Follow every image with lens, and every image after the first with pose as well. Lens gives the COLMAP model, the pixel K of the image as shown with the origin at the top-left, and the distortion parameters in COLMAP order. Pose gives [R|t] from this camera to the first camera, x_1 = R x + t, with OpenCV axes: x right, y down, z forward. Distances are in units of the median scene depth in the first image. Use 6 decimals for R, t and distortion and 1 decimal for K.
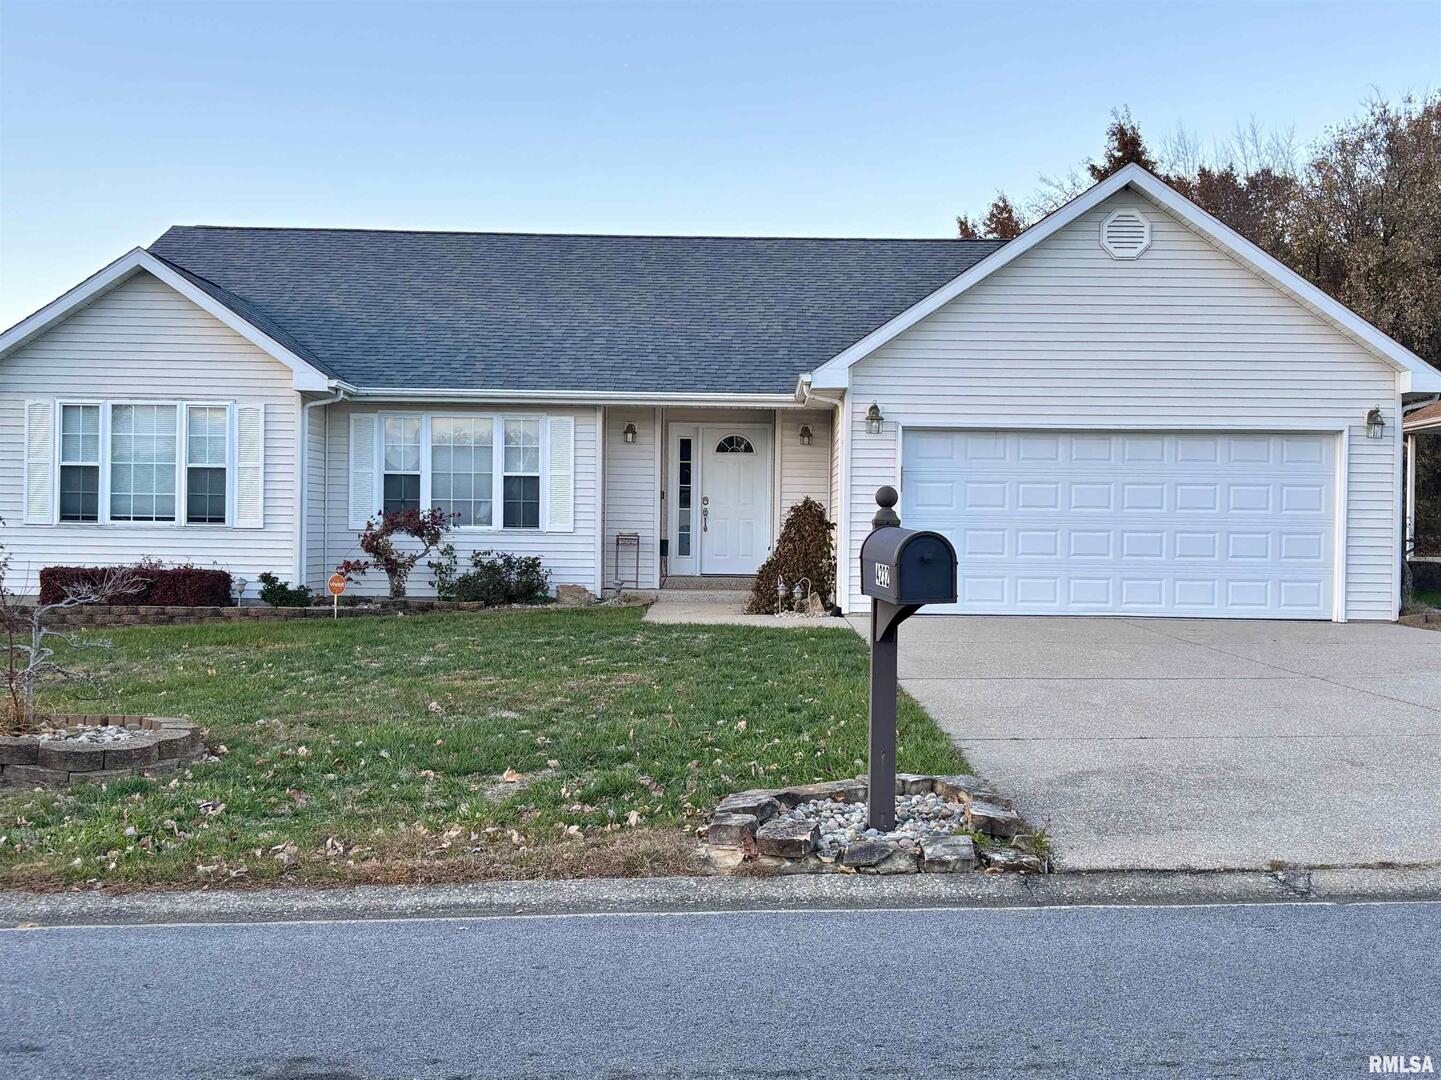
lens RADIAL K [[1576.3, 0, 725.1], [0, 1576.3, 546.5], [0, 0, 1]] dist [0.211072, -0.697260]
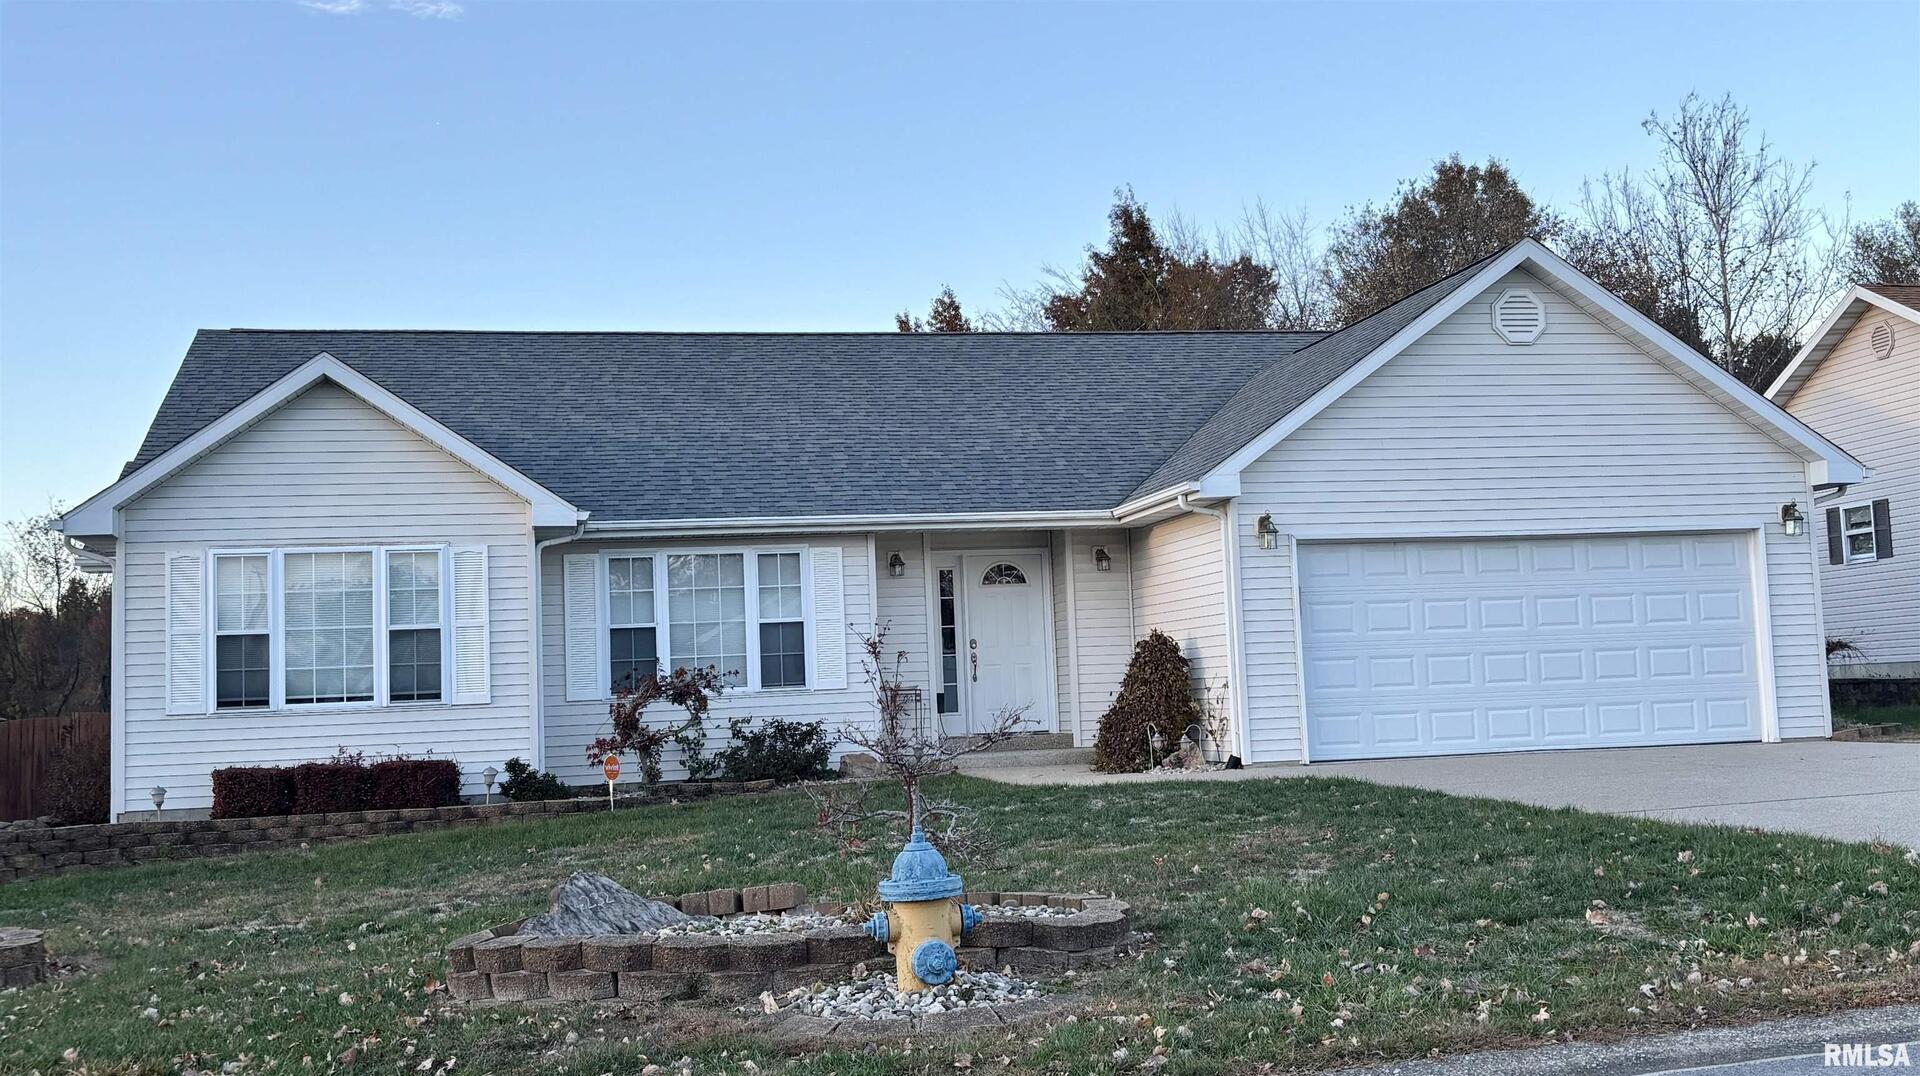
lens RADIAL K [[1965.4, 0, 959.1], [0, 1965.4, 532.0], [0, 0, 1]] dist [0.214523, -0.705350]
pose [[0.978329, -0.035873, 0.203927, -0.260381], [0.055253, 0.994395, -0.090147, 0.005567], [-0.199550, 0.099461, 0.974827, -0.004030]]
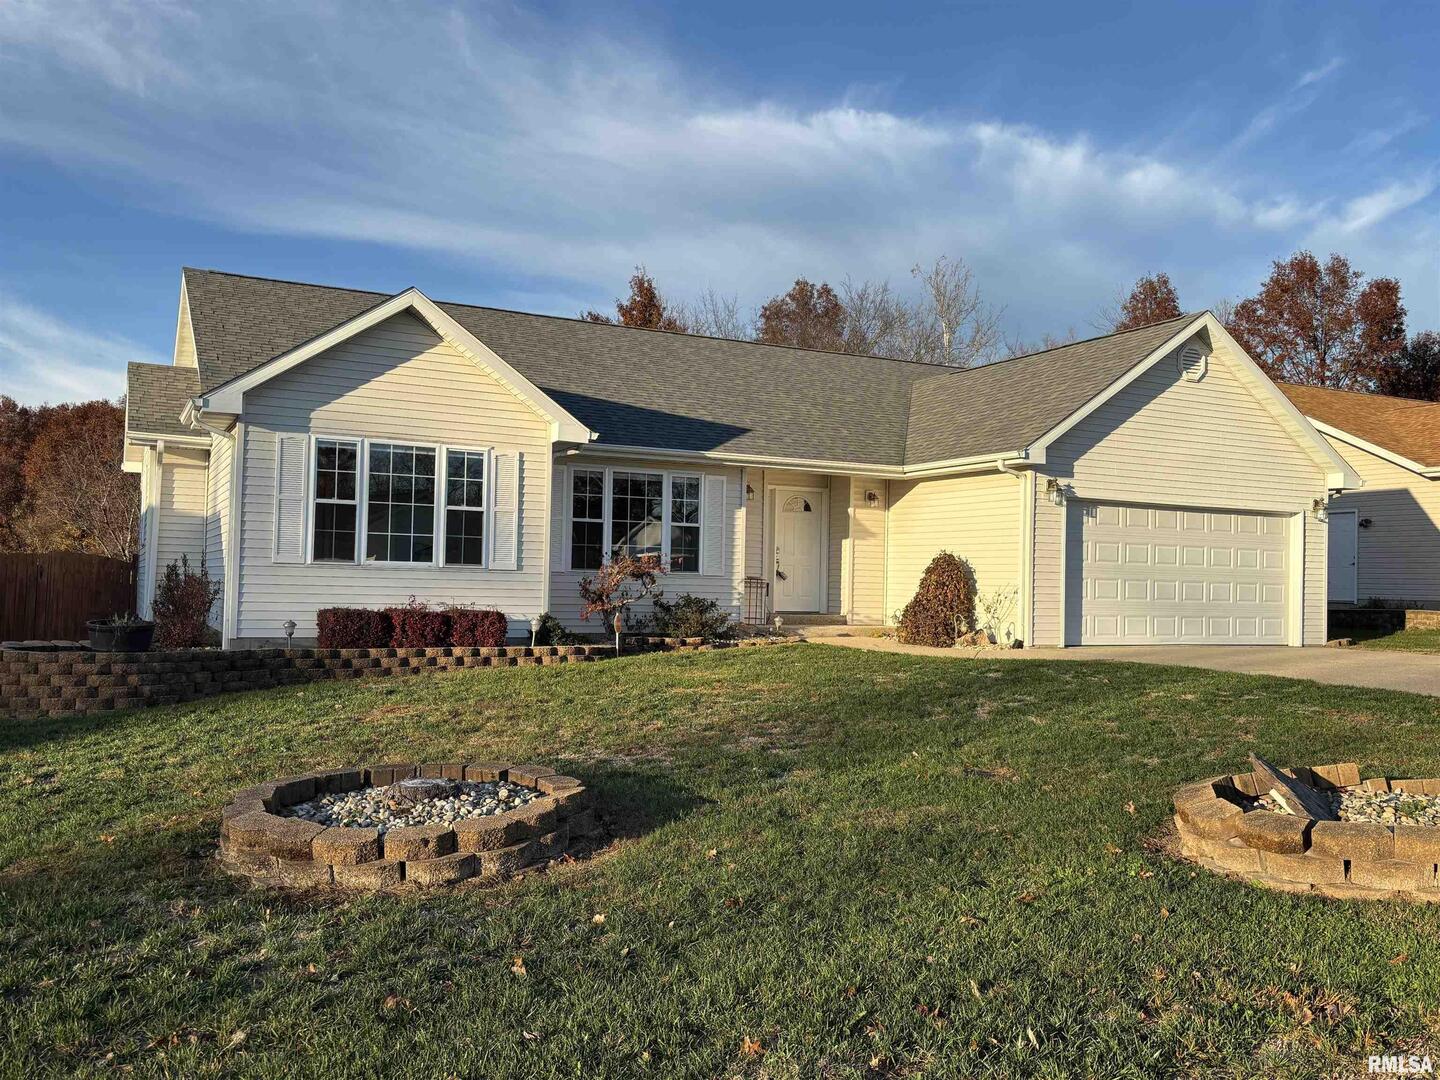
lens RADIAL K [[1171.0, 0, 723.2], [0, 1171.0, 539.5], [0, 0, 1]] dist [0.100854, 0.001194]
pose [[0.901752, 0.024384, 0.431565, -0.500101], [-0.009509, 0.999285, -0.036592, -0.004665], [-0.432149, 0.028893, 0.901339, 0.248534]]
